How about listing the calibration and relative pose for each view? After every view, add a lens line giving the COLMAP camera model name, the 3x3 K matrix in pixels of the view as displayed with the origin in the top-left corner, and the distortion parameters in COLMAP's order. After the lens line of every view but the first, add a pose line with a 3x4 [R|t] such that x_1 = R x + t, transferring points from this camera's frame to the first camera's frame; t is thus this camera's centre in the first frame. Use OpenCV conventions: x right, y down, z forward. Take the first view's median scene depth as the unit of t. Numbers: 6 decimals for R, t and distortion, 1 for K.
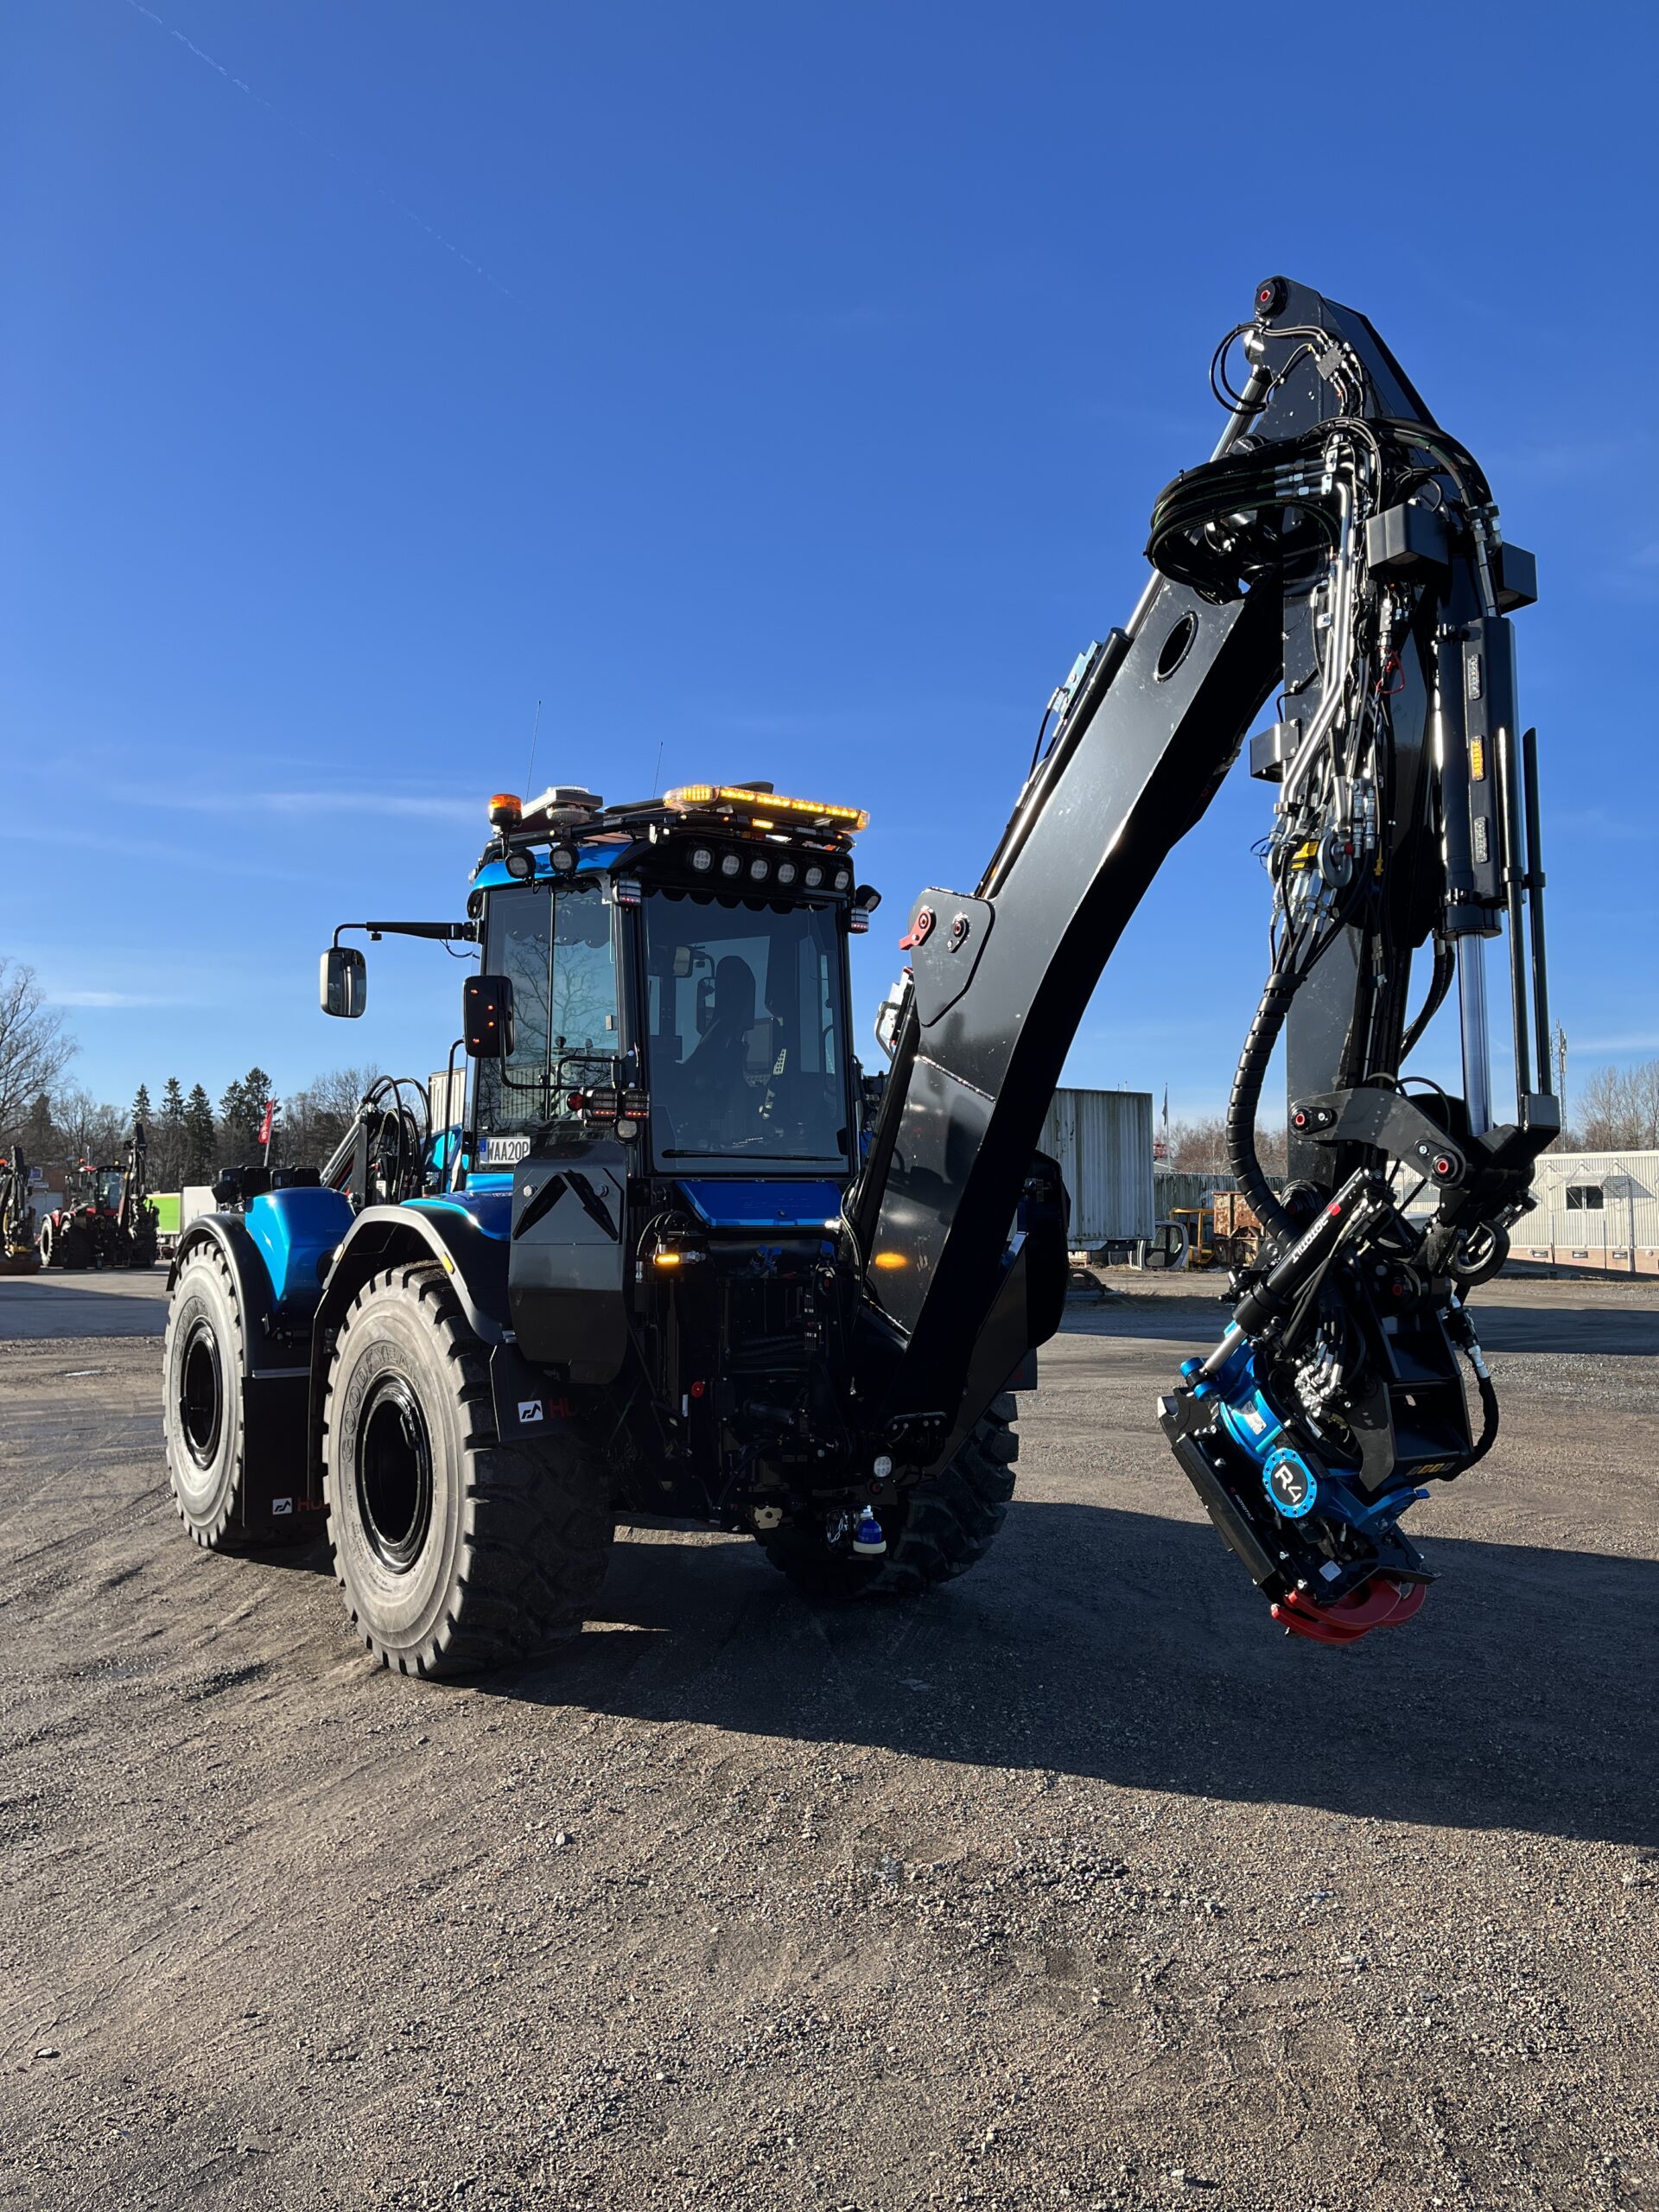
lens RADIAL K [[1676.1, 0, 838.1], [0, 1676.1, 1107.8], [0, 0, 1]] dist [0.035375, -0.019360]
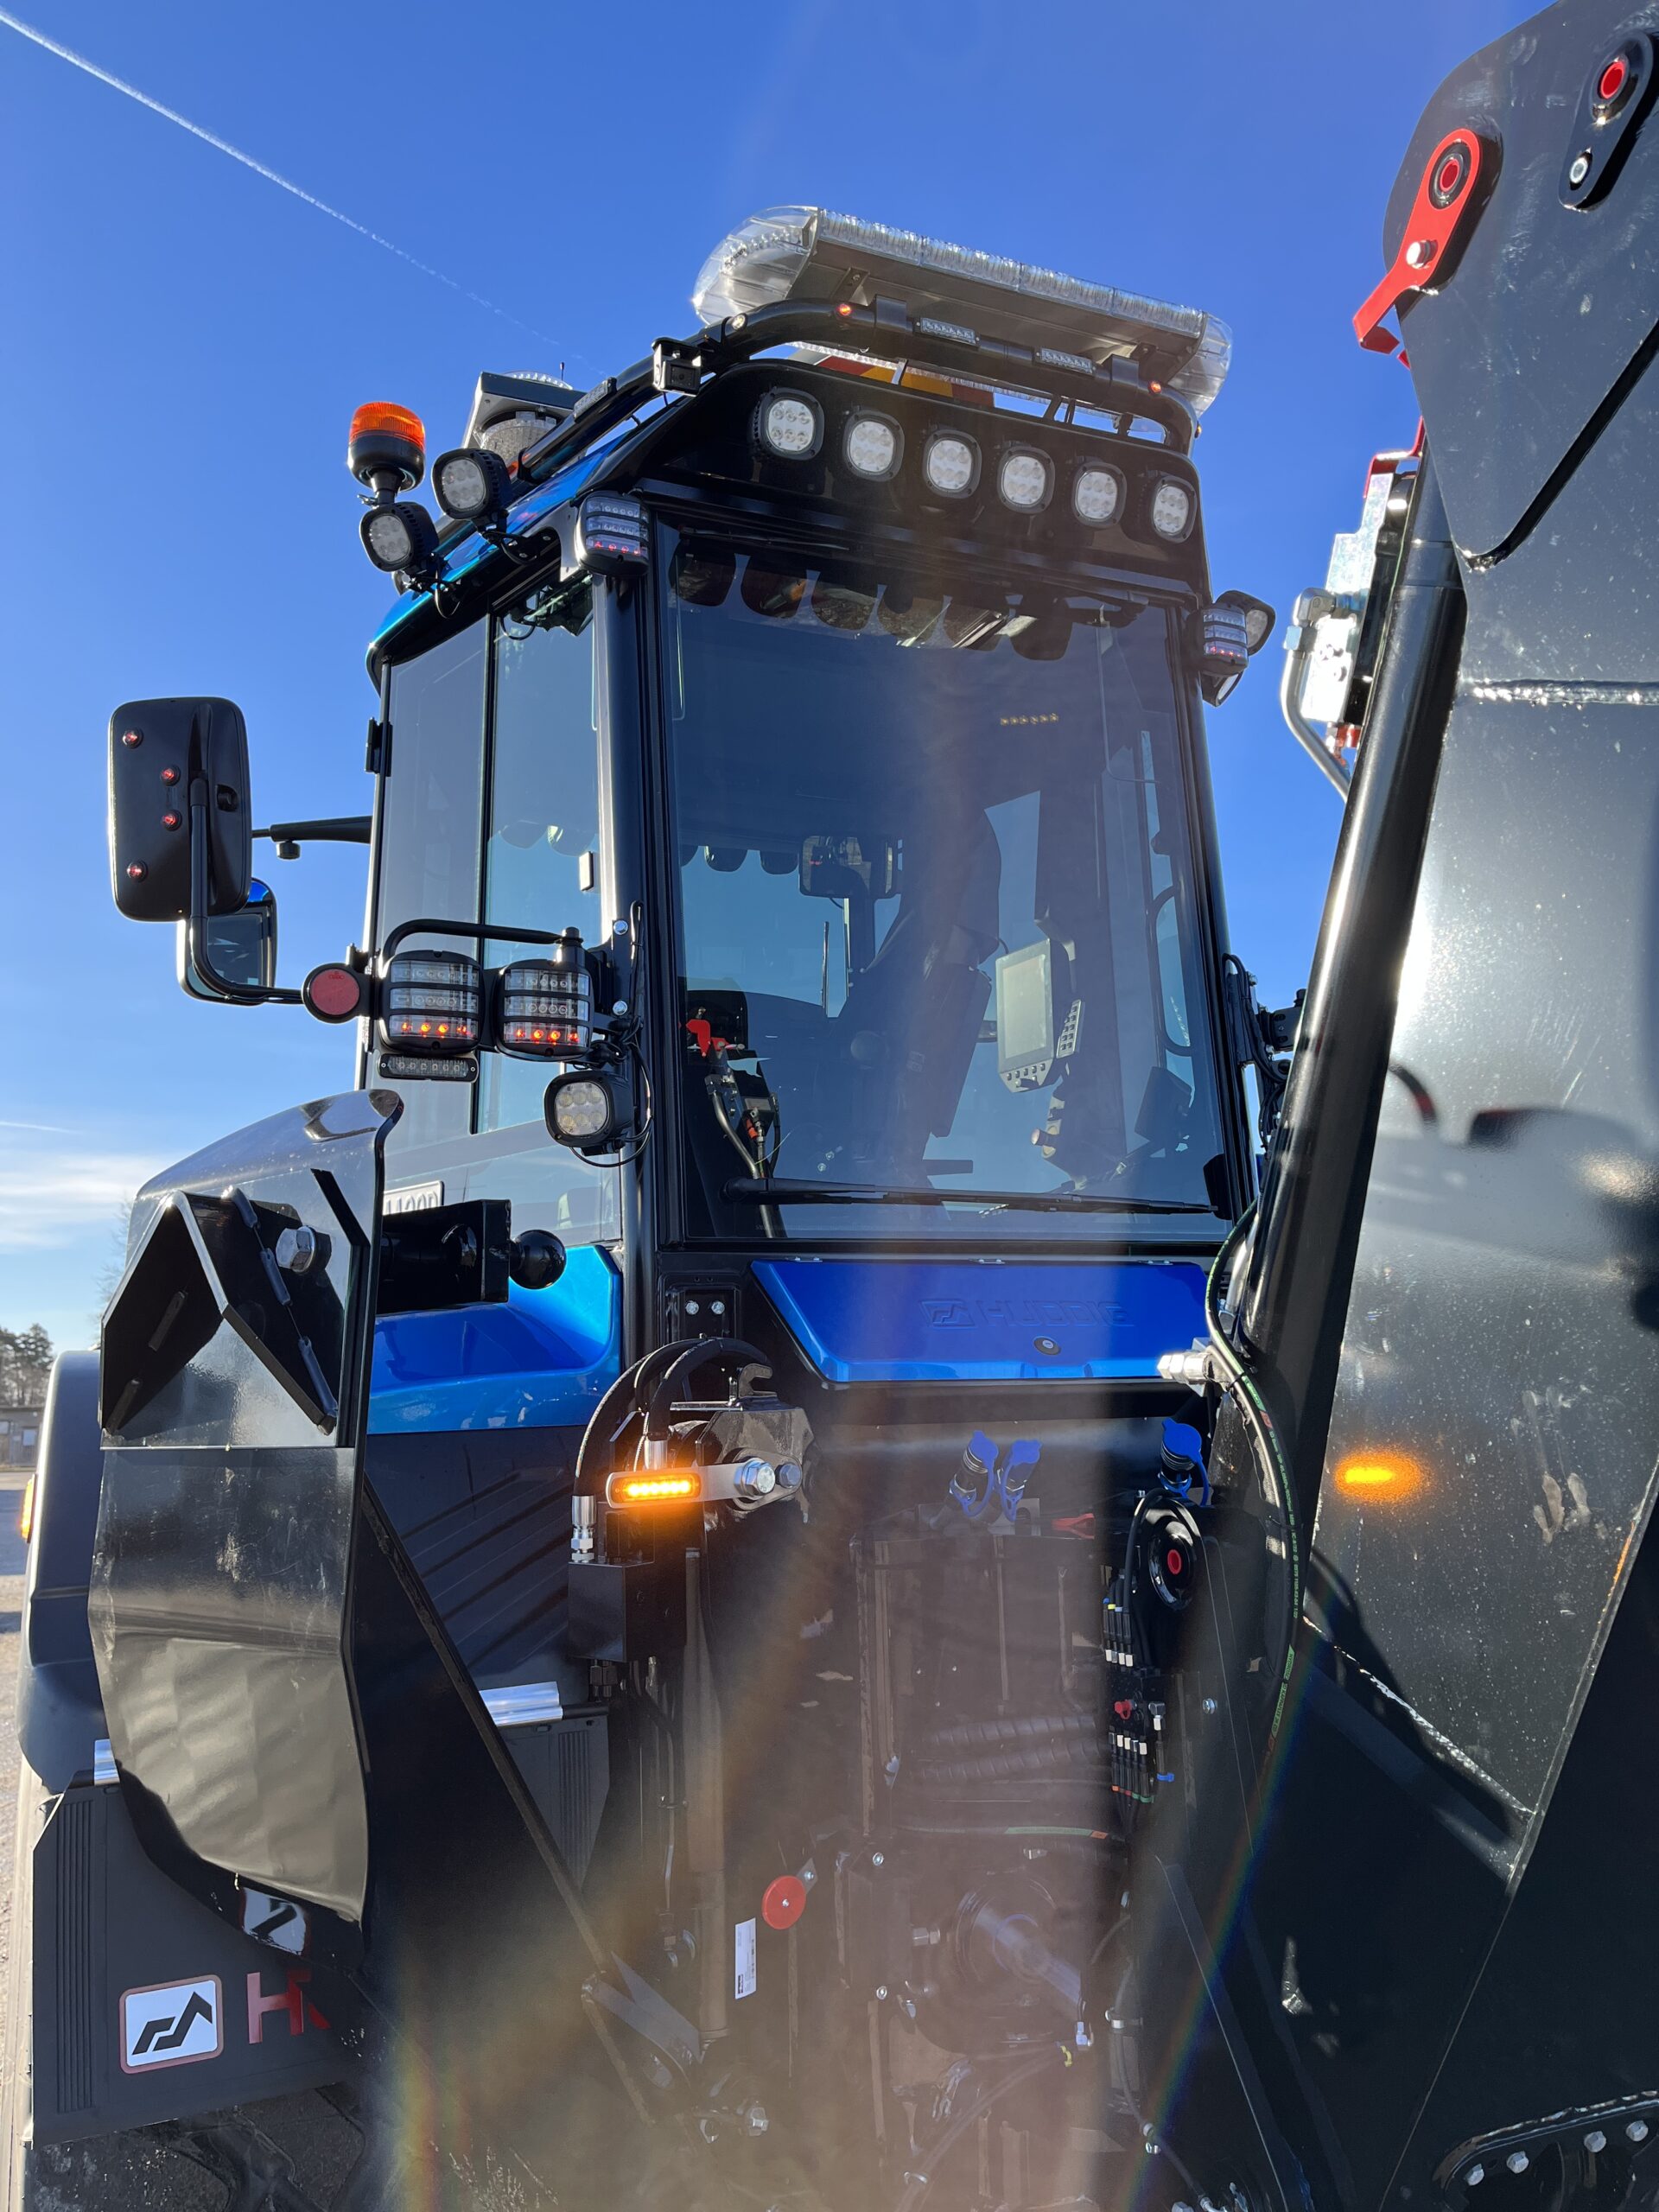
lens RADIAL K [[1676.1, 0, 835.1], [0, 1676.1, 1102.4], [0, 0, 1]] dist [0.035375, -0.019360]
pose [[0.971248, -0.062437, -0.229737, 0.008881], [0.036276, 0.992541, -0.116389, 0.056676], [0.235290, 0.104709, 0.966268, 0.701626]]
